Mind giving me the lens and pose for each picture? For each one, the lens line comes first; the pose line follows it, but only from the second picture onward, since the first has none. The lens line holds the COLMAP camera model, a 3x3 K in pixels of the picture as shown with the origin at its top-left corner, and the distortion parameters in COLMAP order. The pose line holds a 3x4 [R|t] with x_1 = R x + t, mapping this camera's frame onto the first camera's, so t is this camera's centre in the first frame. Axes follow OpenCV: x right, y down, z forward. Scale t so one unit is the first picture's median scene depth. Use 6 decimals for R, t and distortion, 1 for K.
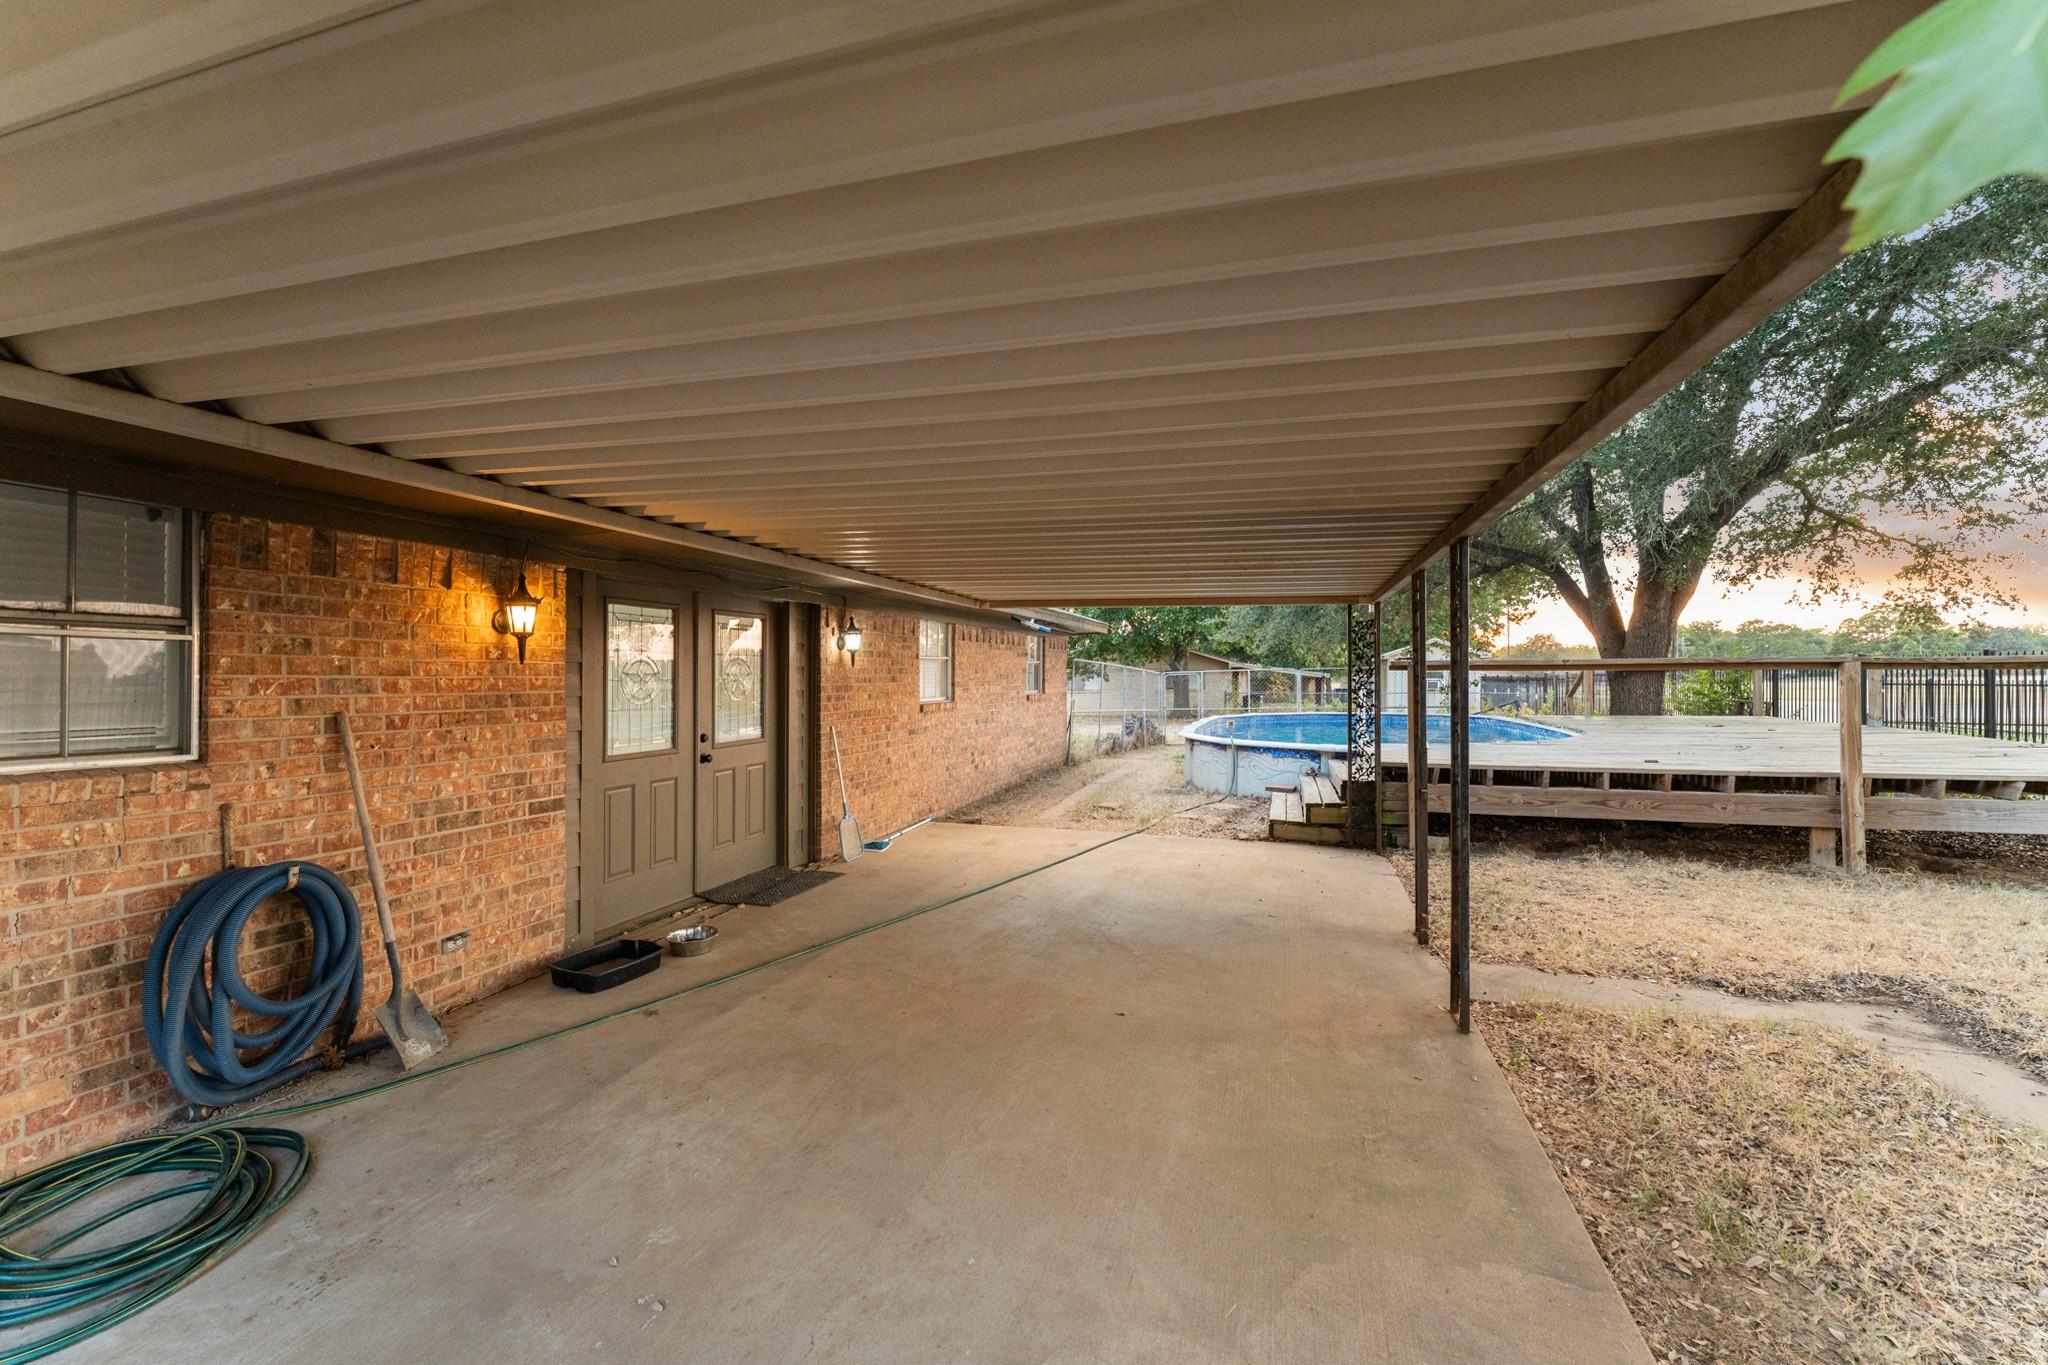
lens RADIAL K [[836.6, 0, 1015.9], [0, 836.6, 672.4], [0, 0, 1]] dist [-0.001310, -0.000323]
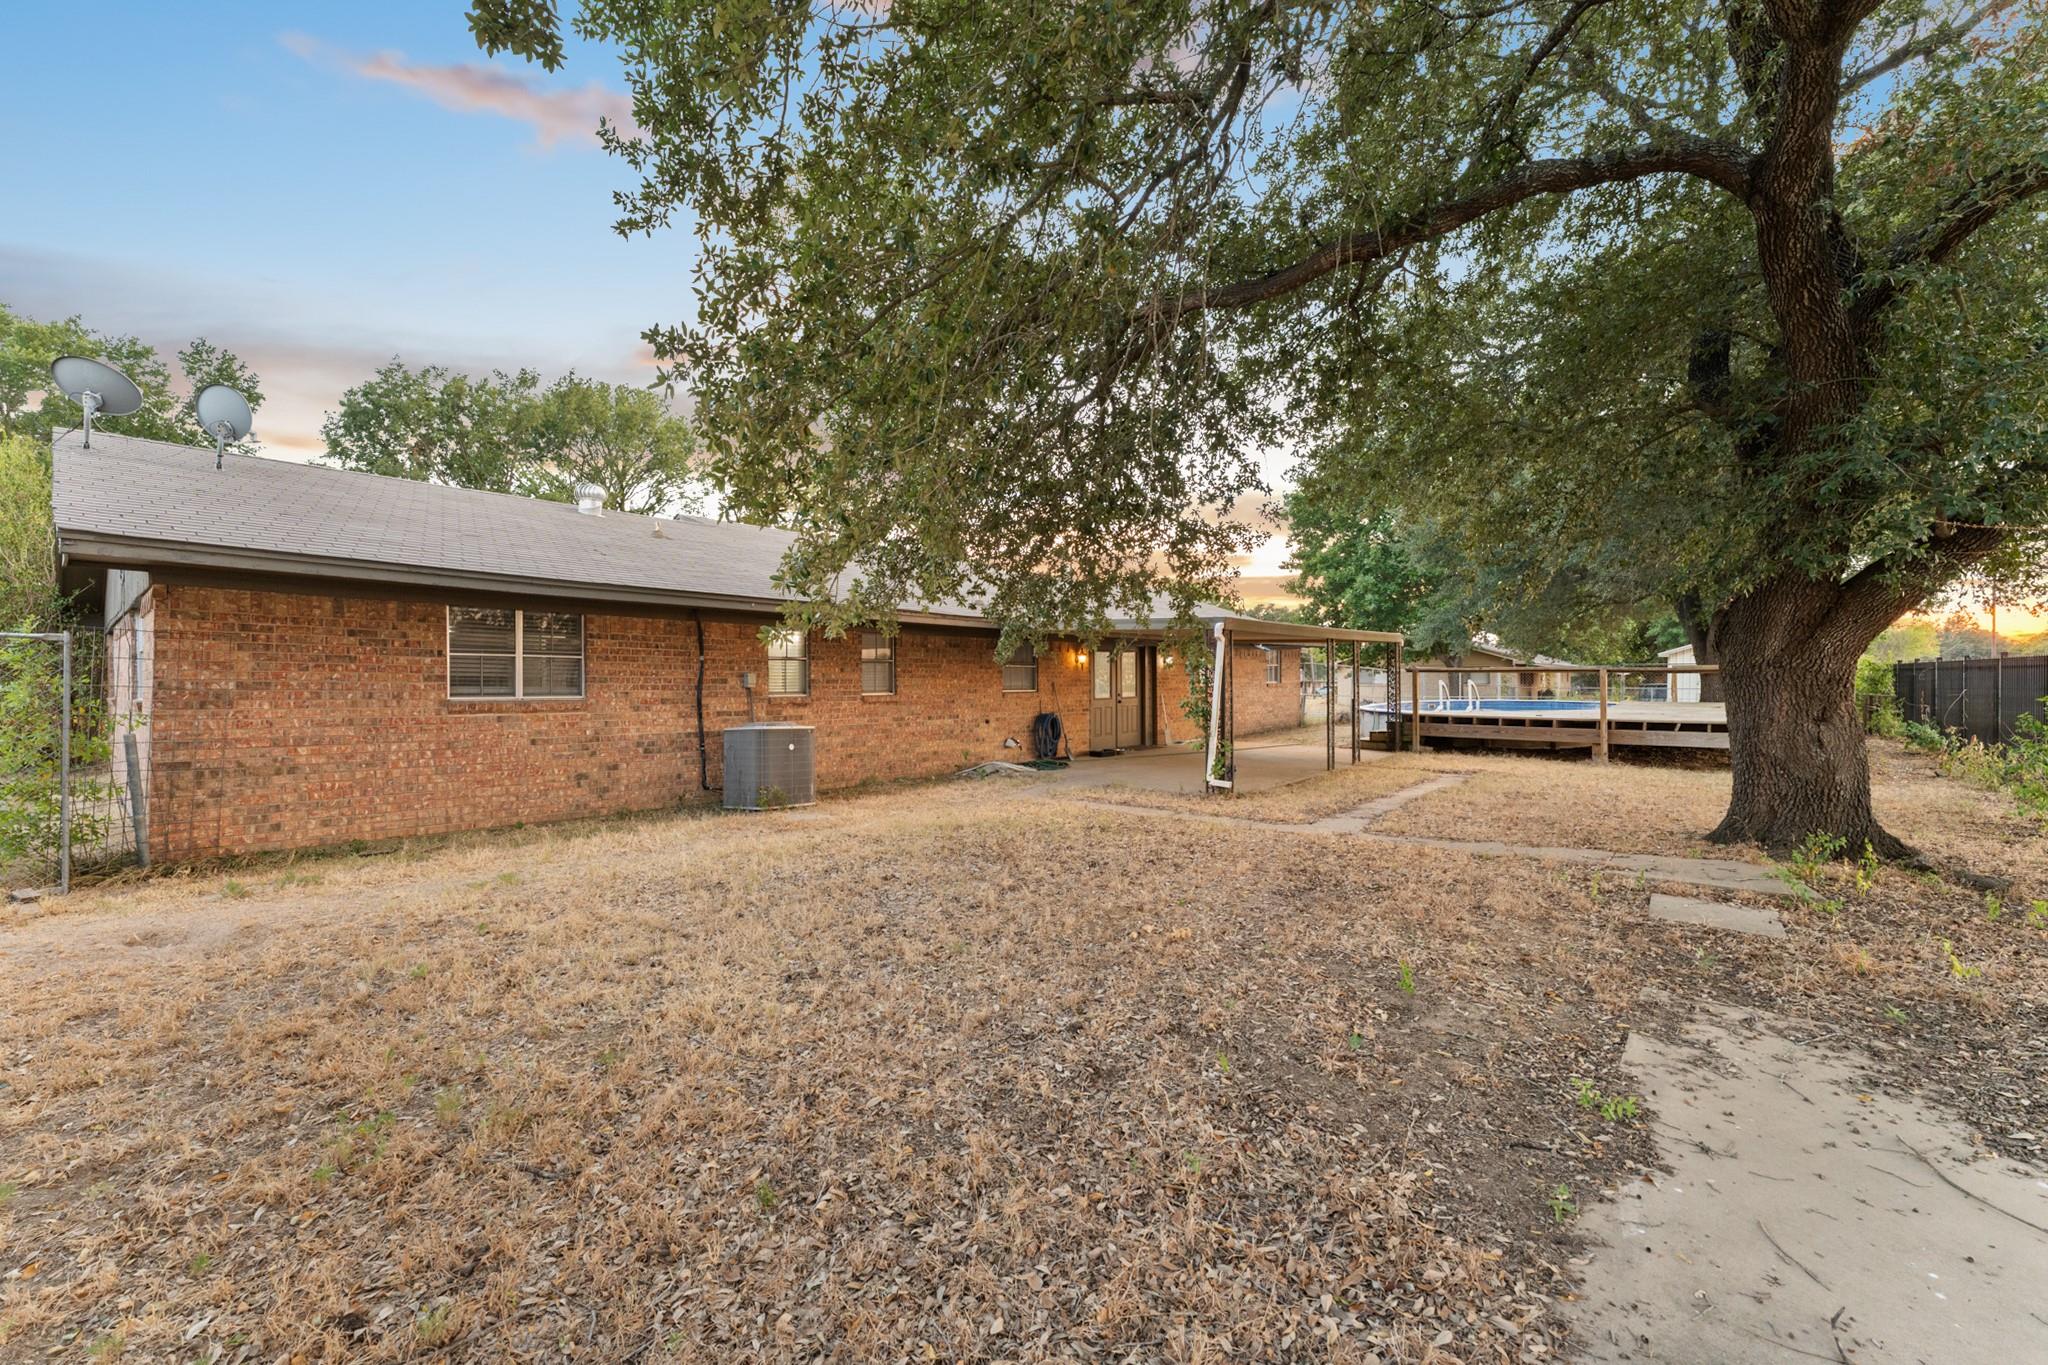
lens RADIAL K [[836.6, 0, 1015.9], [0, 836.6, 672.4], [0, 0, 1]] dist [-0.001310, -0.000323]
pose [[0.935214, 0.005938, -0.354034, 0.301893], [-0.004705, 0.999979, 0.004344, -0.010233], [0.354052, -0.002397, 0.935223, -1.738964]]
